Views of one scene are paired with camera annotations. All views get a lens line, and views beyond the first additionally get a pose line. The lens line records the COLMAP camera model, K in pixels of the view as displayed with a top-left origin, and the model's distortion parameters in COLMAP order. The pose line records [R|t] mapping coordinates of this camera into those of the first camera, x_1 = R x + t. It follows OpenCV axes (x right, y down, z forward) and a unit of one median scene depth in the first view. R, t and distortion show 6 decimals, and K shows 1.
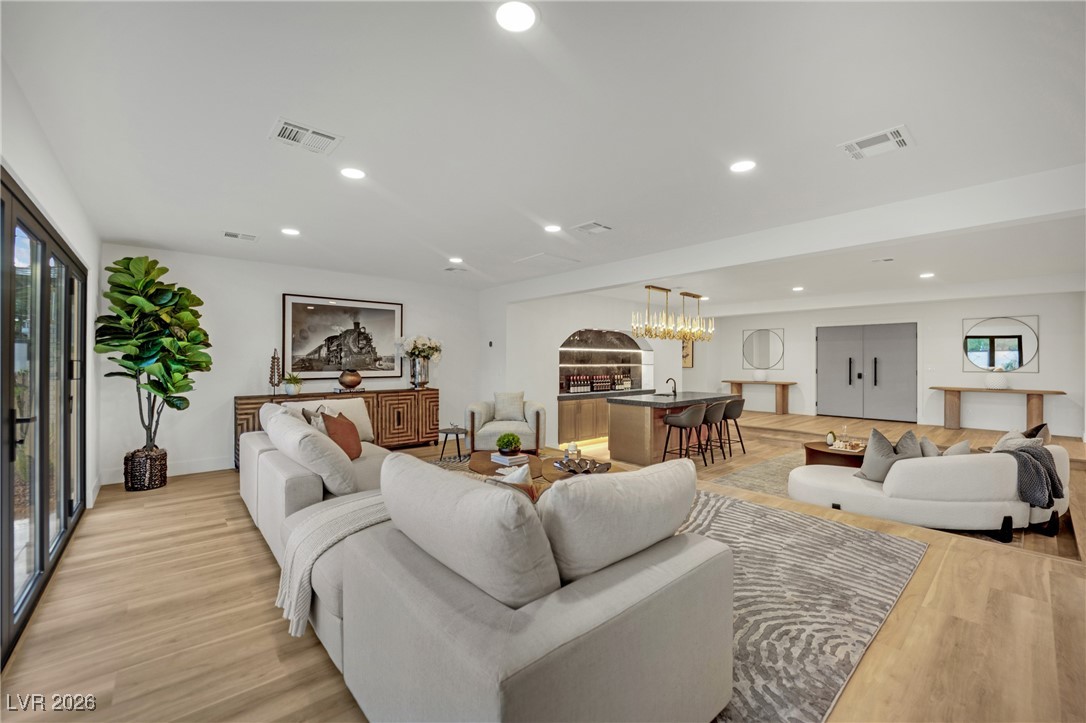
lens RADIAL K [[445.1, 0, 541.2], [0, 445.1, 362.3], [0, 0, 1]] dist [-0.017299, 0.000551]
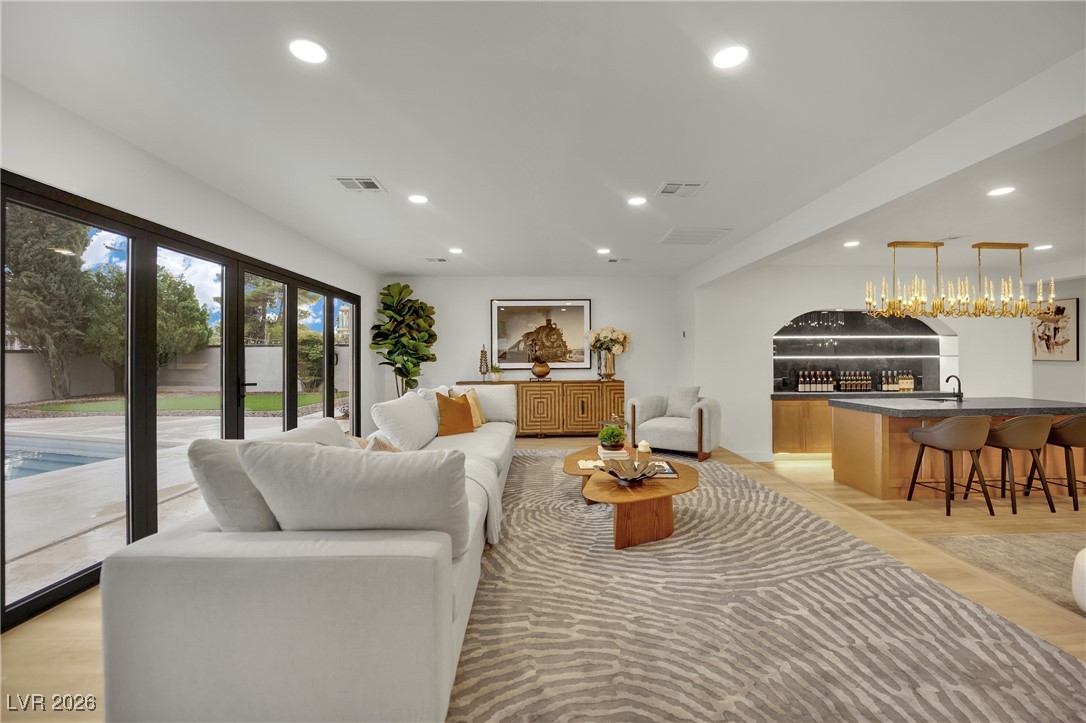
lens RADIAL K [[445.1, 0, 541.9], [0, 445.1, 356.1], [0, 0, 1]] dist [-0.017299, 0.000551]
pose [[0.766653, -0.008128, -0.642010, 0.289904], [0.004968, 0.999965, -0.006727, 0.010403], [0.642043, 0.001968, 0.766666, 0.123078]]
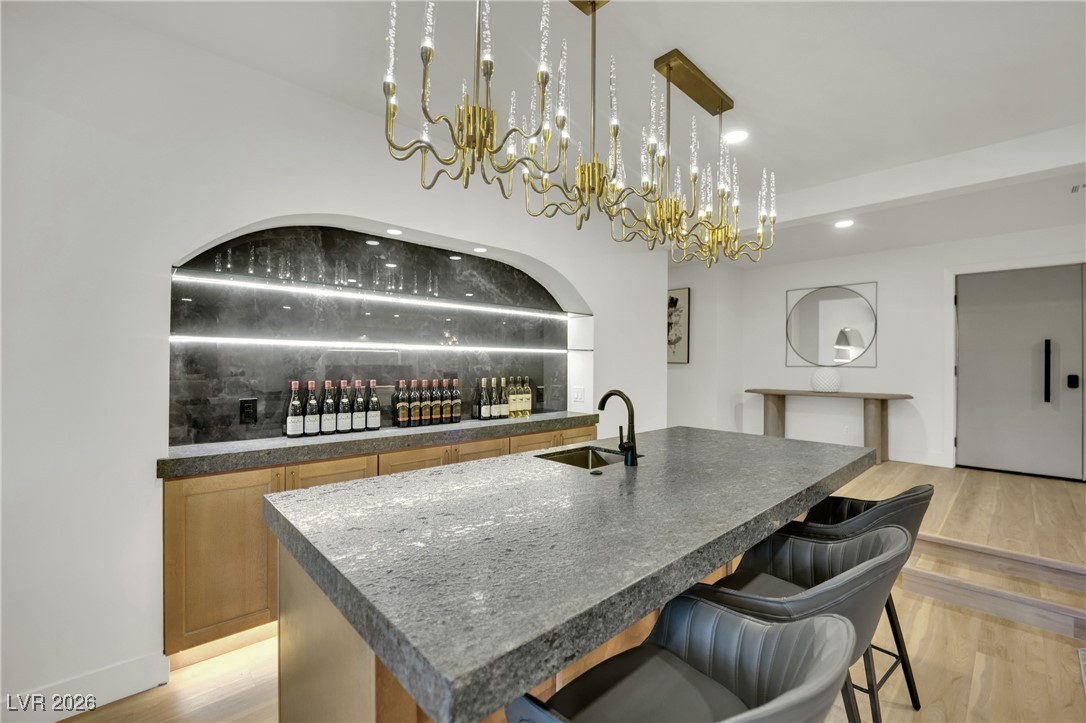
lens RADIAL K [[445.1, 0, 549.7], [0, 445.1, 366.2], [0, 0, 1]] dist [-0.017299, 0.000551]
pose [[0.999040, 0.005099, 0.043509, 0.293912], [-0.005178, 0.999985, 0.001701, 0.027617], [-0.043500, -0.001924, 0.999052, 0.912293]]
